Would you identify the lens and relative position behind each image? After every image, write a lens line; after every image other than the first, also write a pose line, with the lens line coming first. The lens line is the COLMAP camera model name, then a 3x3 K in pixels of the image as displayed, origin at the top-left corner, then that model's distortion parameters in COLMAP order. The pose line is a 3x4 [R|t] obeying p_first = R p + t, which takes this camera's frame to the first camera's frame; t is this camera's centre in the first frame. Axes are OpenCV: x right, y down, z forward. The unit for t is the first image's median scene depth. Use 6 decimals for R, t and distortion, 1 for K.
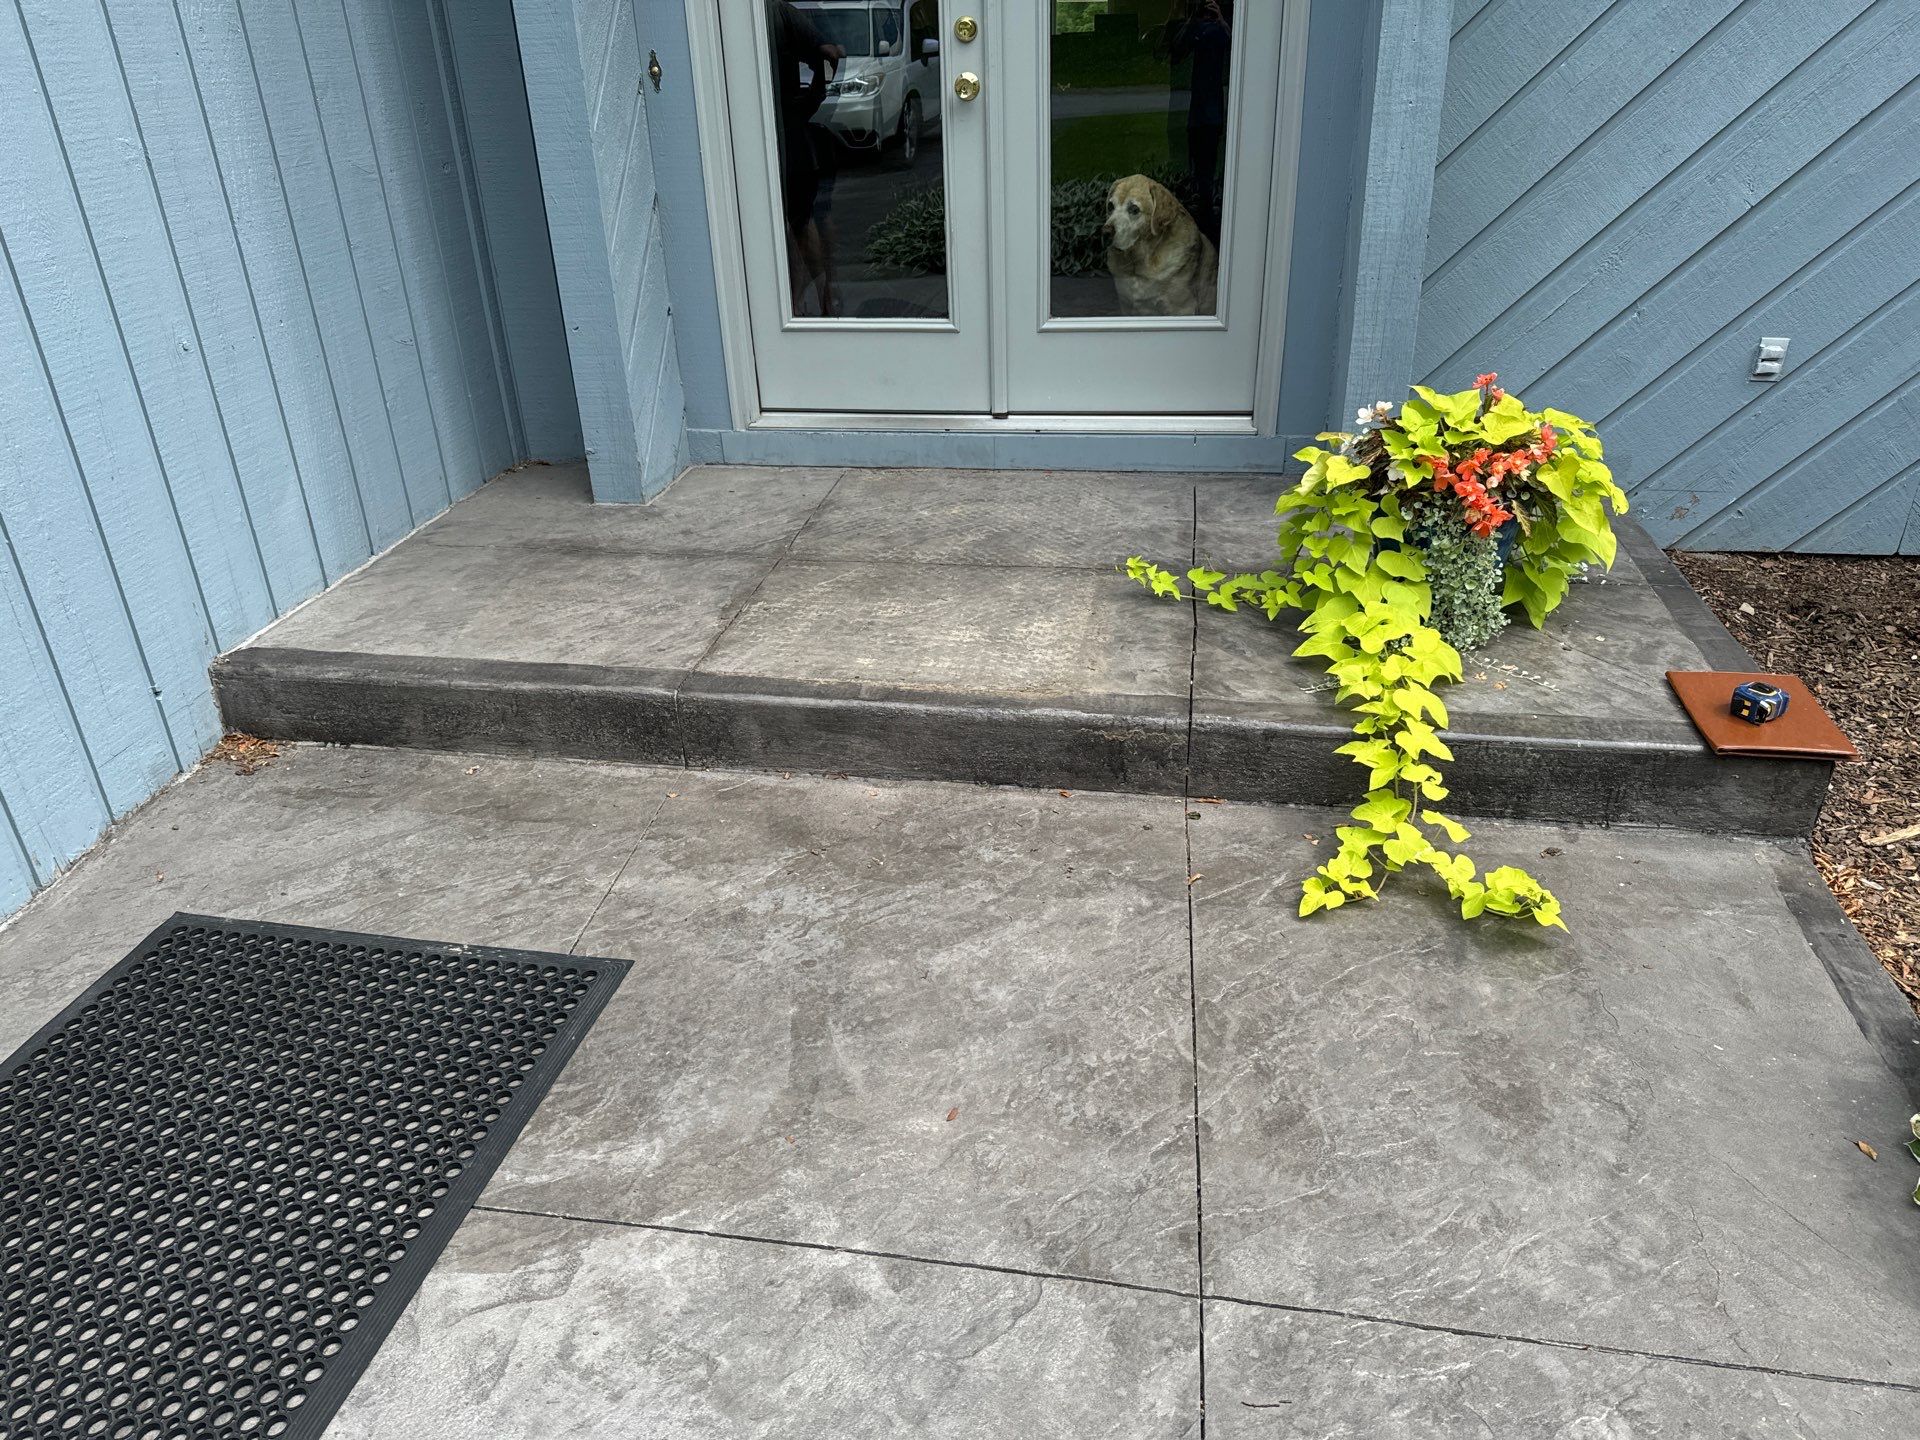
lens RADIAL K [[1345.3, 0, 969.6], [0, 1345.3, 720.4], [0, 0, 1]] dist [0.076584, -0.113797]
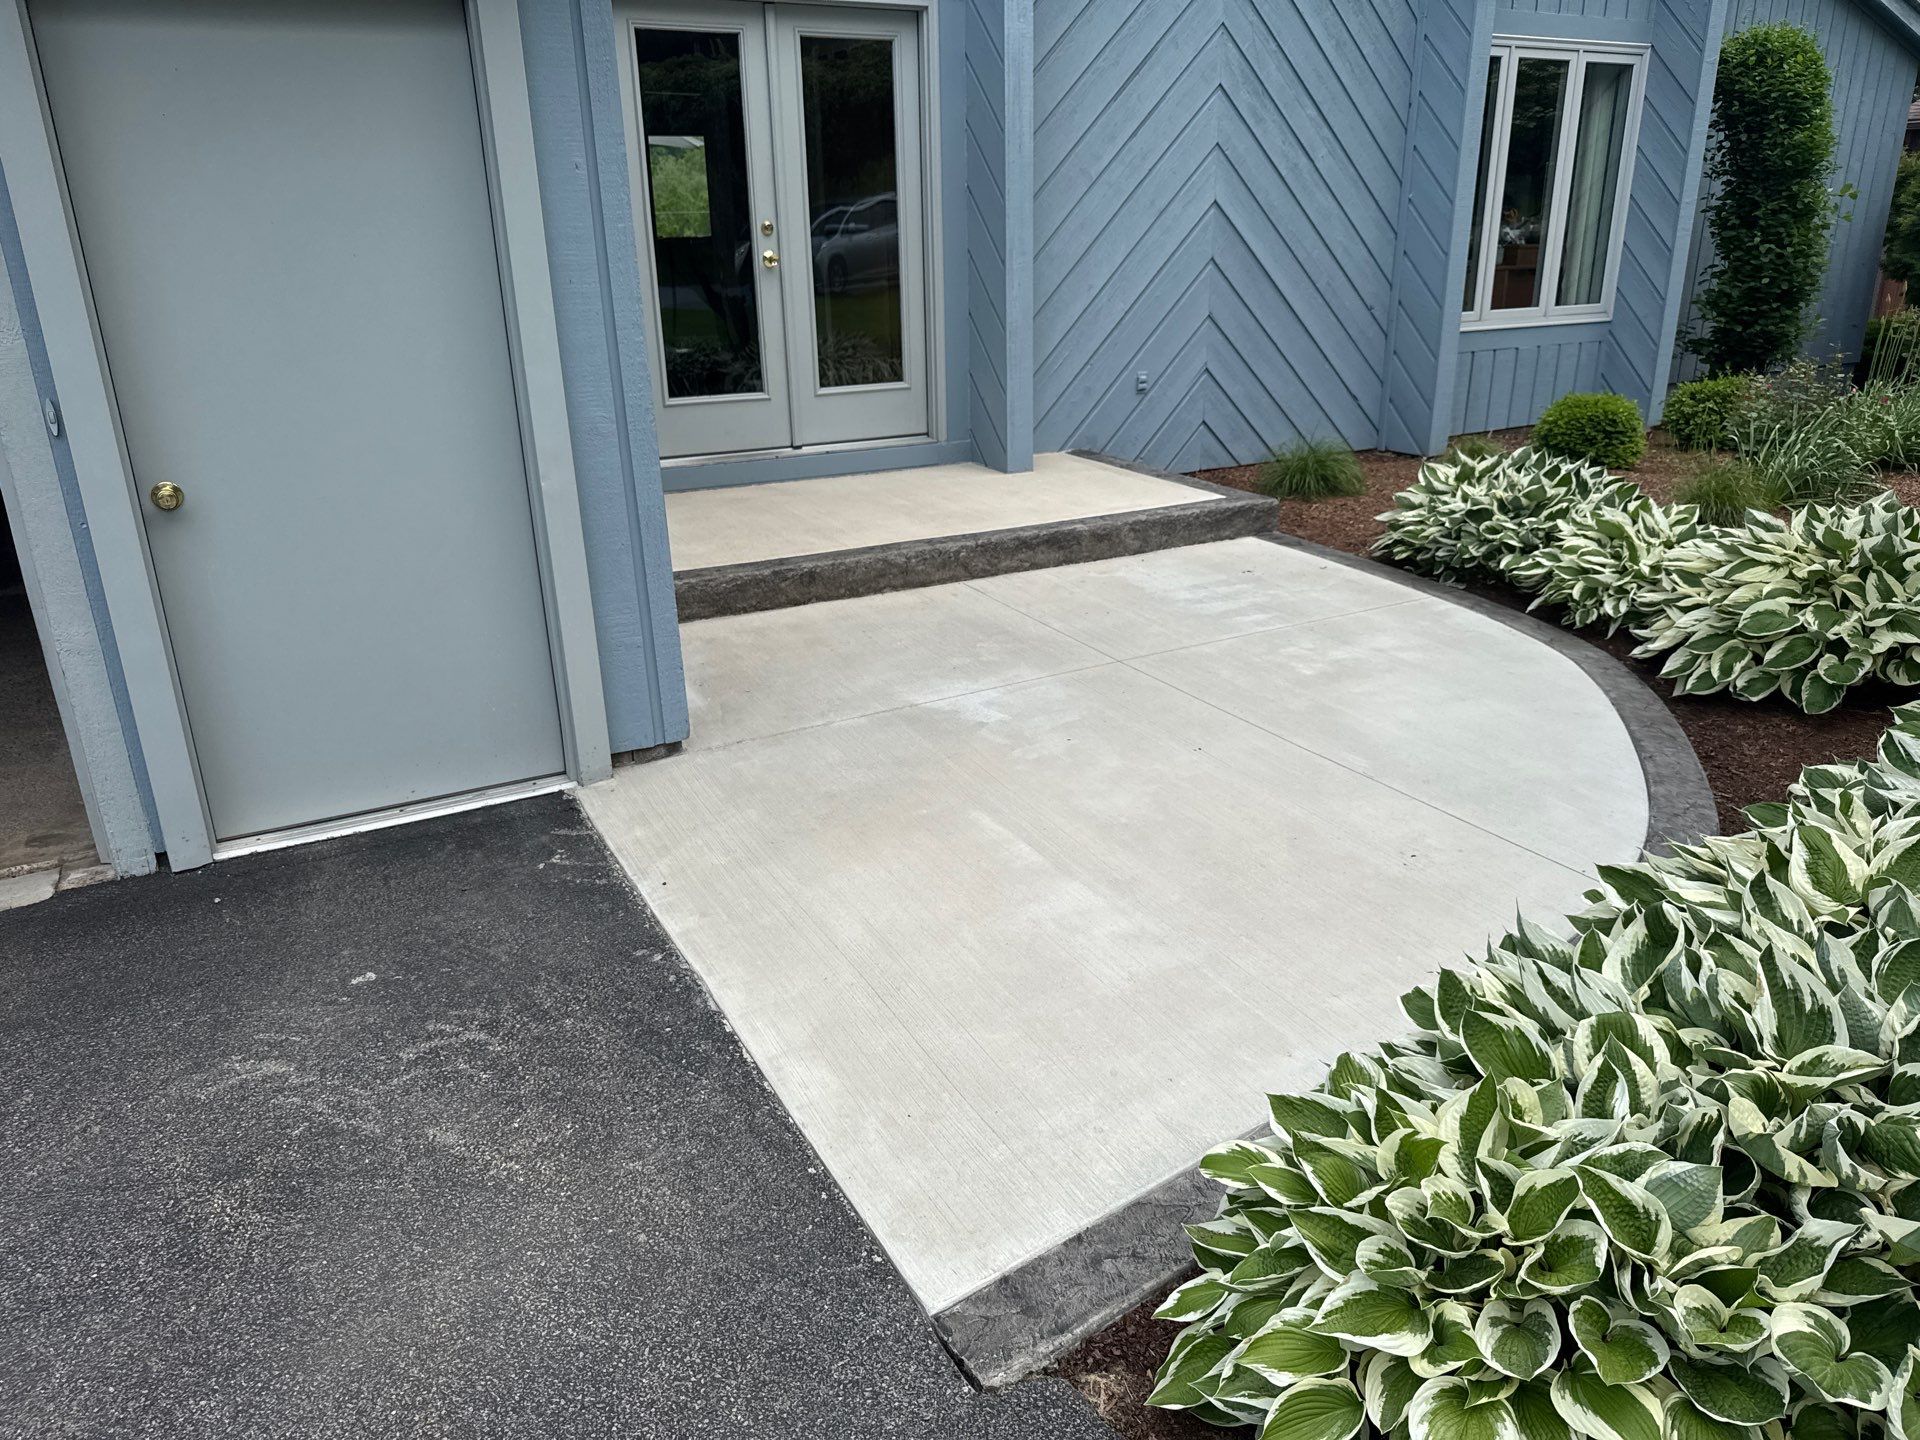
lens RADIAL K [[1359.7, 0, 963.4], [0, 1359.7, 722.1], [0, 0, 1]] dist [0.049291, -0.074532]
pose [[0.779696, -0.196944, 0.594380, -1.130159], [0.279099, 0.959045, -0.048343, 0.305082], [-0.560516, 0.203583, 0.802730, -0.508464]]
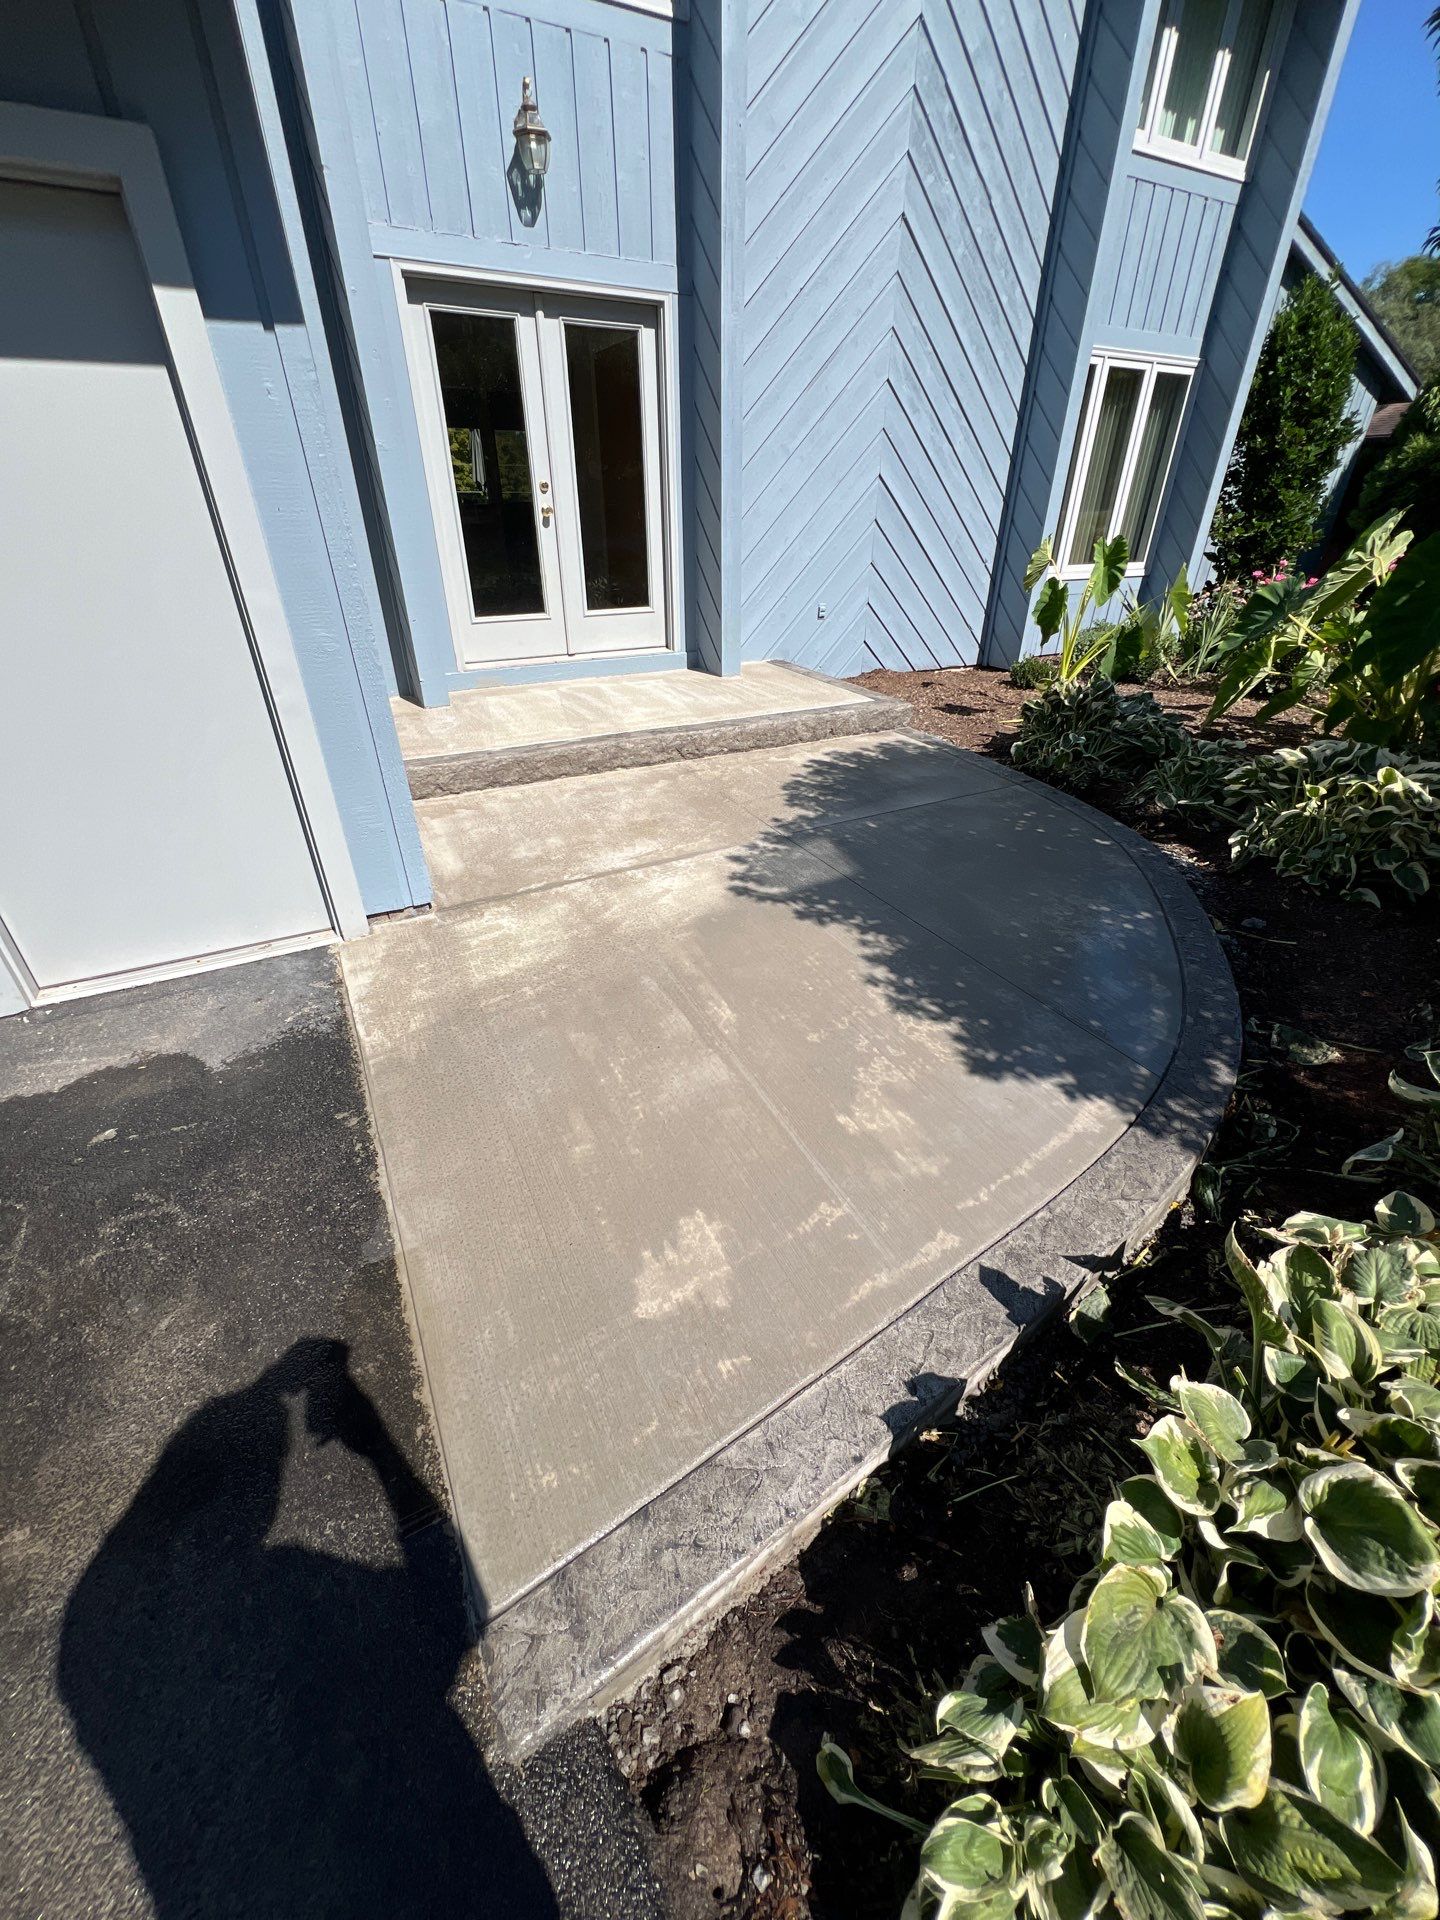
lens RADIAL K [[758.3, 0, 722.7], [0, 758.3, 948.6], [0, 0, 1]] dist [0.001990, 0.000561]
pose [[0.789405, -0.280298, 0.546144, -0.810486], [0.254934, 0.959012, 0.123709, 0.214905], [-0.558434, 0.041574, 0.828506, -0.281893]]
